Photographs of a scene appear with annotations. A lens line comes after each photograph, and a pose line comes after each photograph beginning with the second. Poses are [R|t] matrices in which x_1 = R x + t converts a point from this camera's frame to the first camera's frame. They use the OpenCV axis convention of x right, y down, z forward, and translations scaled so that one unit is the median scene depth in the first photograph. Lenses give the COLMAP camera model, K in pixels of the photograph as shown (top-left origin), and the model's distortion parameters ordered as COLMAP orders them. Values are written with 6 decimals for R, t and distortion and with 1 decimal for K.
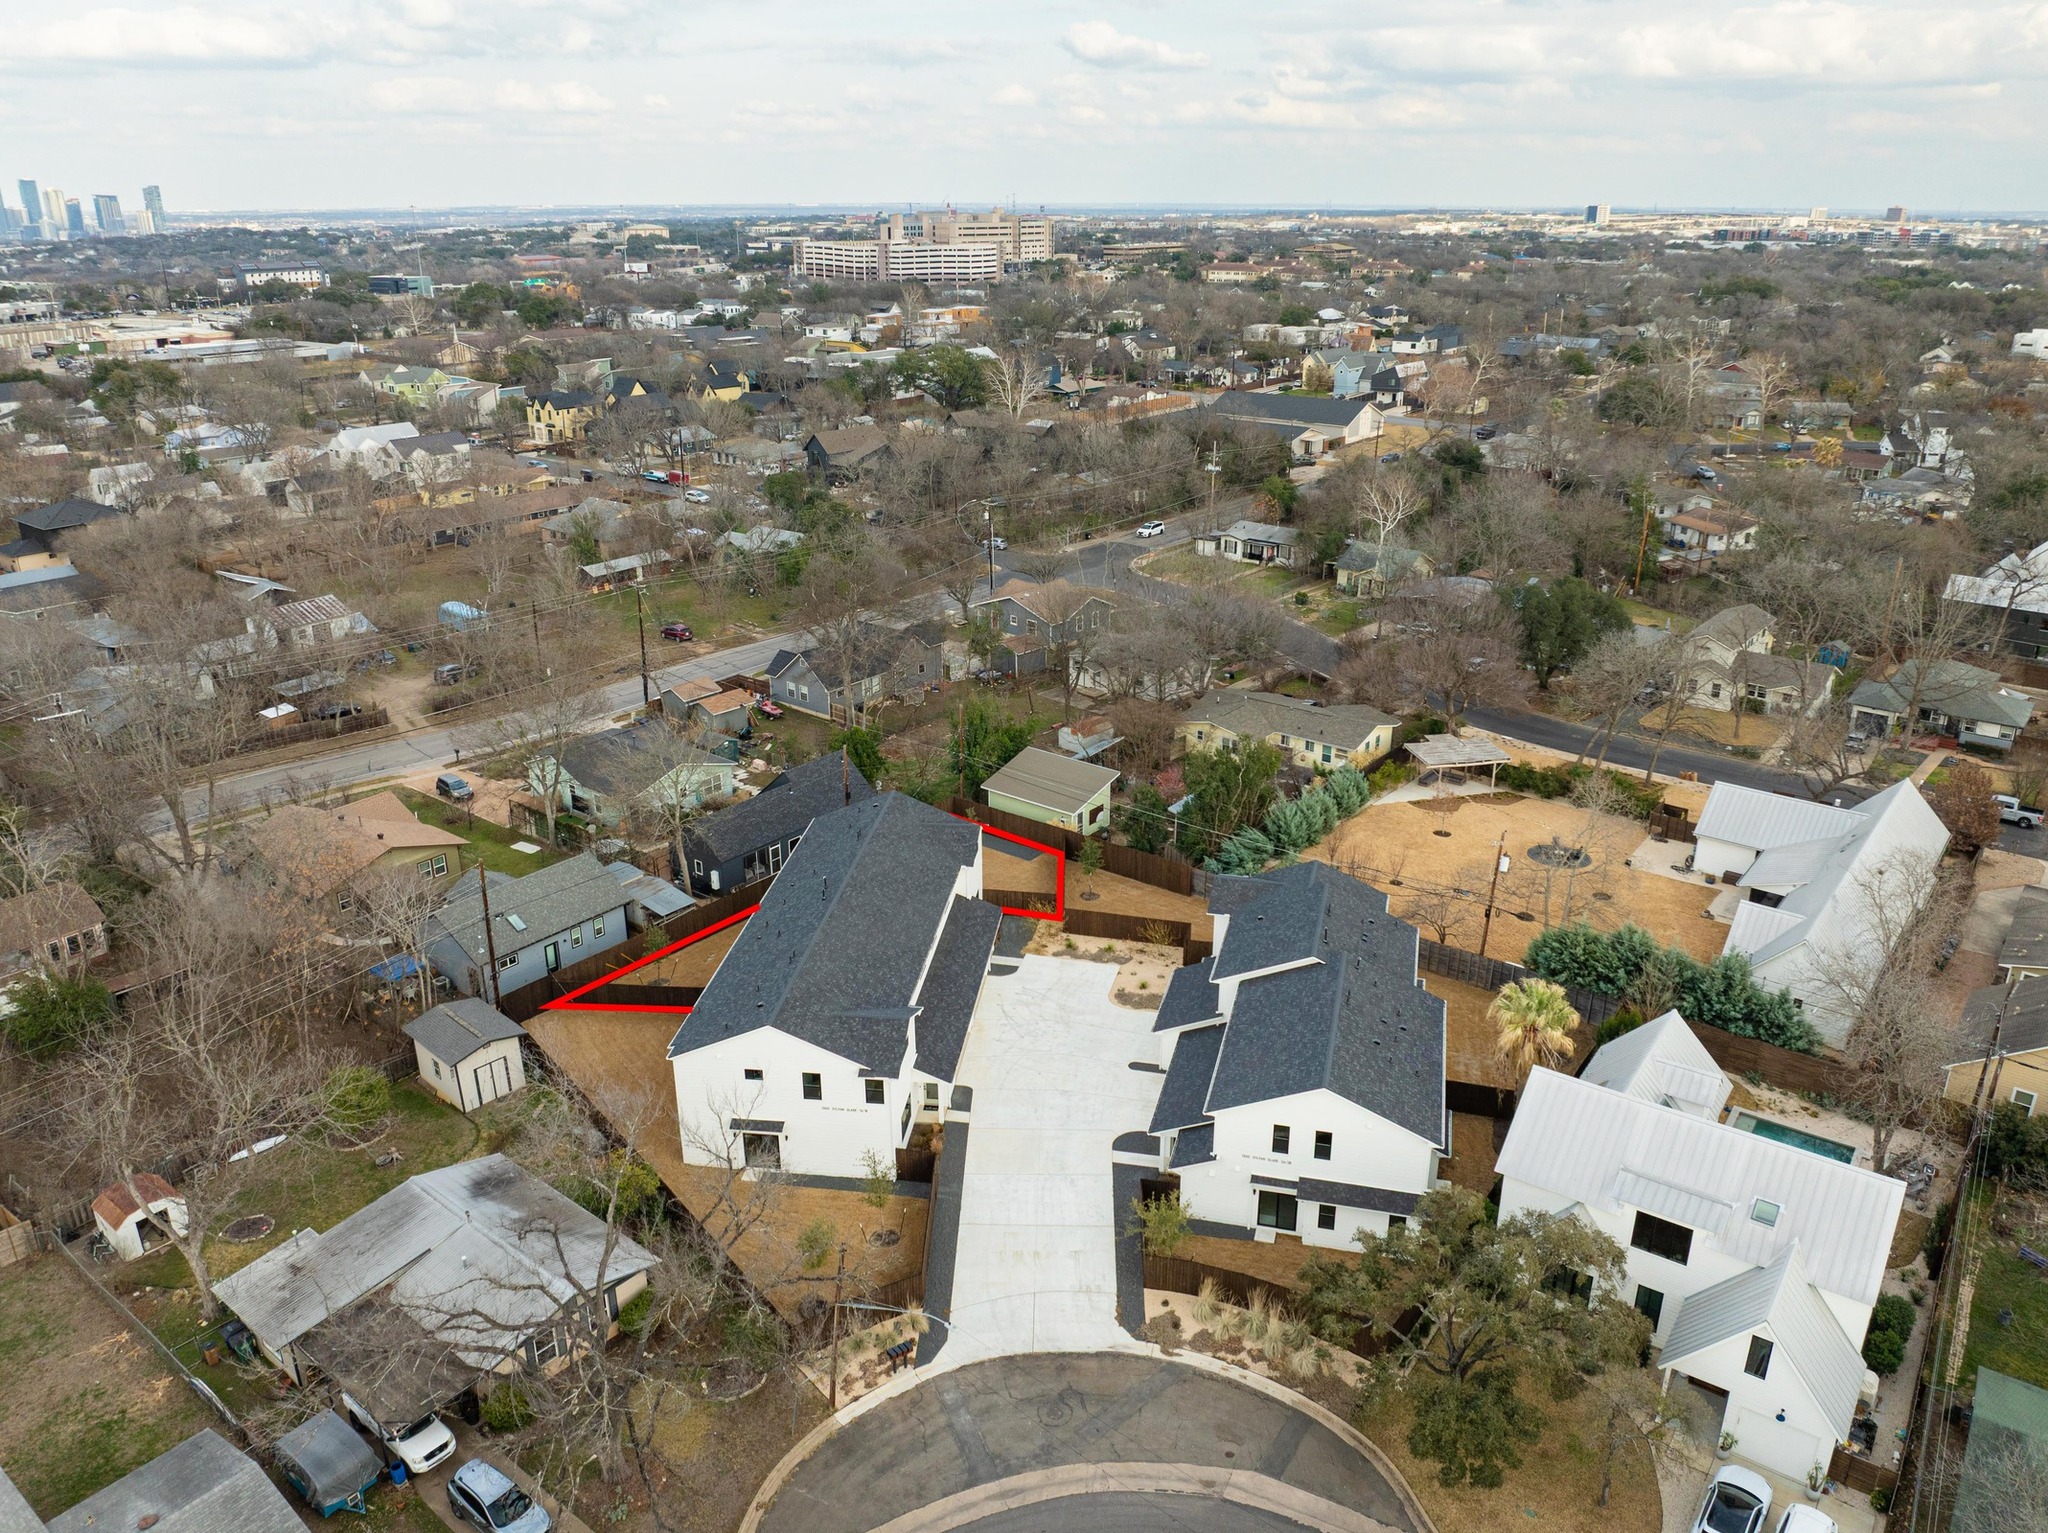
lens RADIAL K [[1421.7, 0, 1024.0], [0, 1421.7, 766.5], [0, 0, 1]] dist [-0.016936, -0.000702]
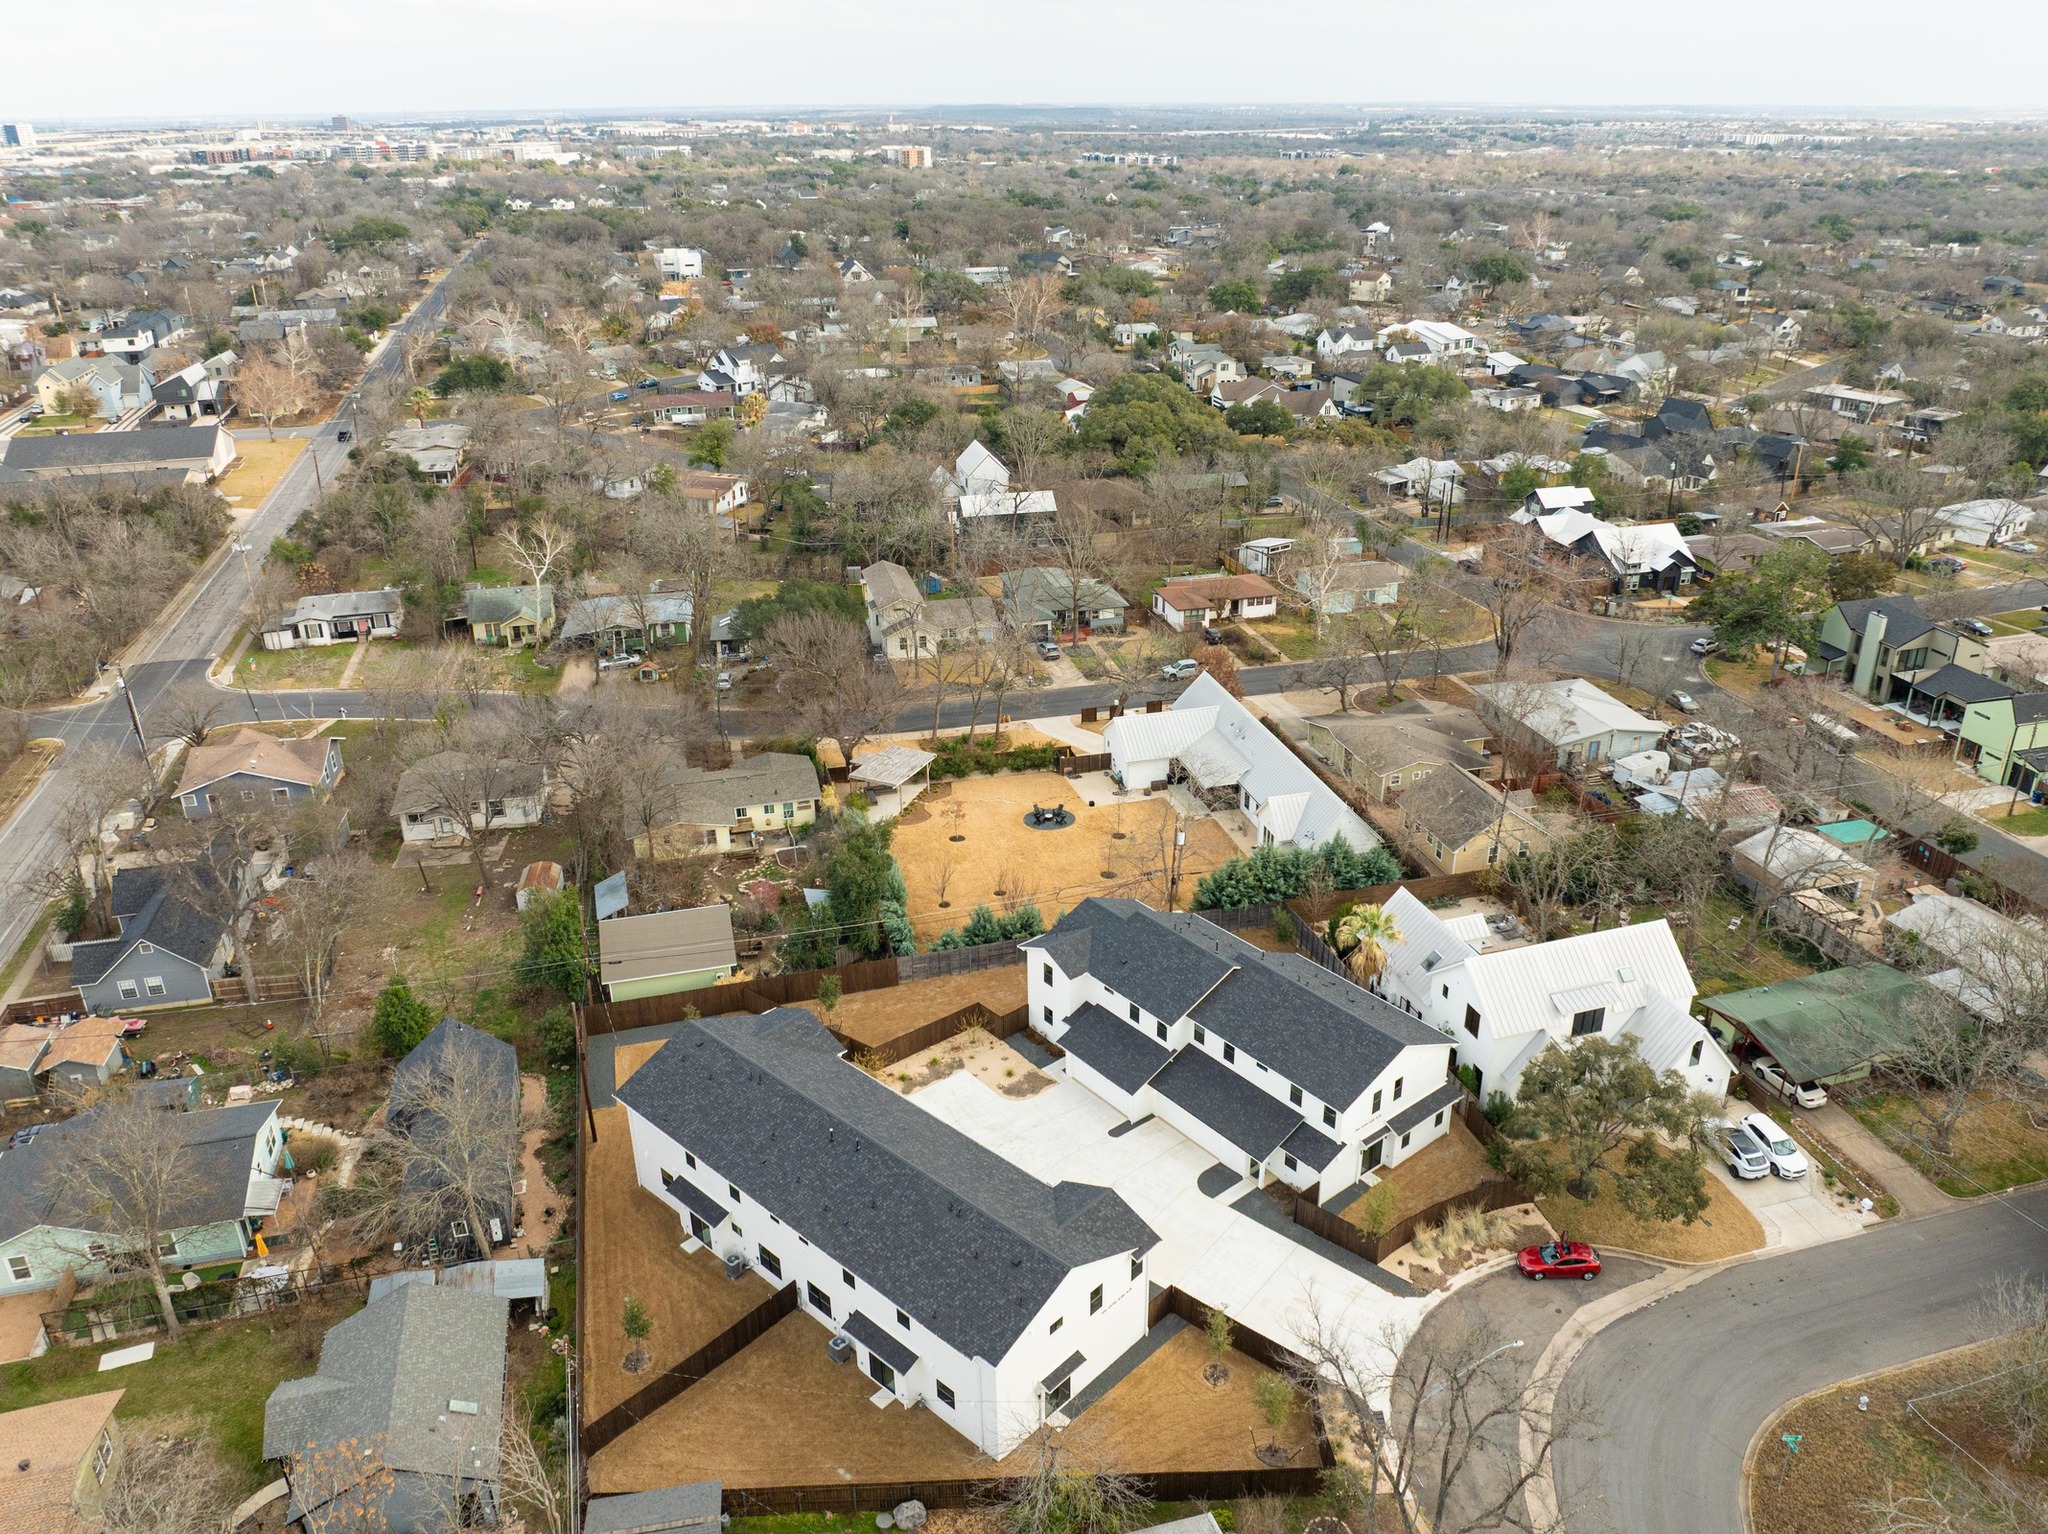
lens RADIAL K [[1421.7, 0, 1024.0], [0, 1421.7, 767.0], [0, 0, 1]] dist [-0.016936, -0.000702]
pose [[0.611391, -0.336820, 0.716068, -0.613610], [0.304942, 0.935289, 0.179571, -0.254905], [-0.730213, 0.108571, 0.674537, 0.259737]]
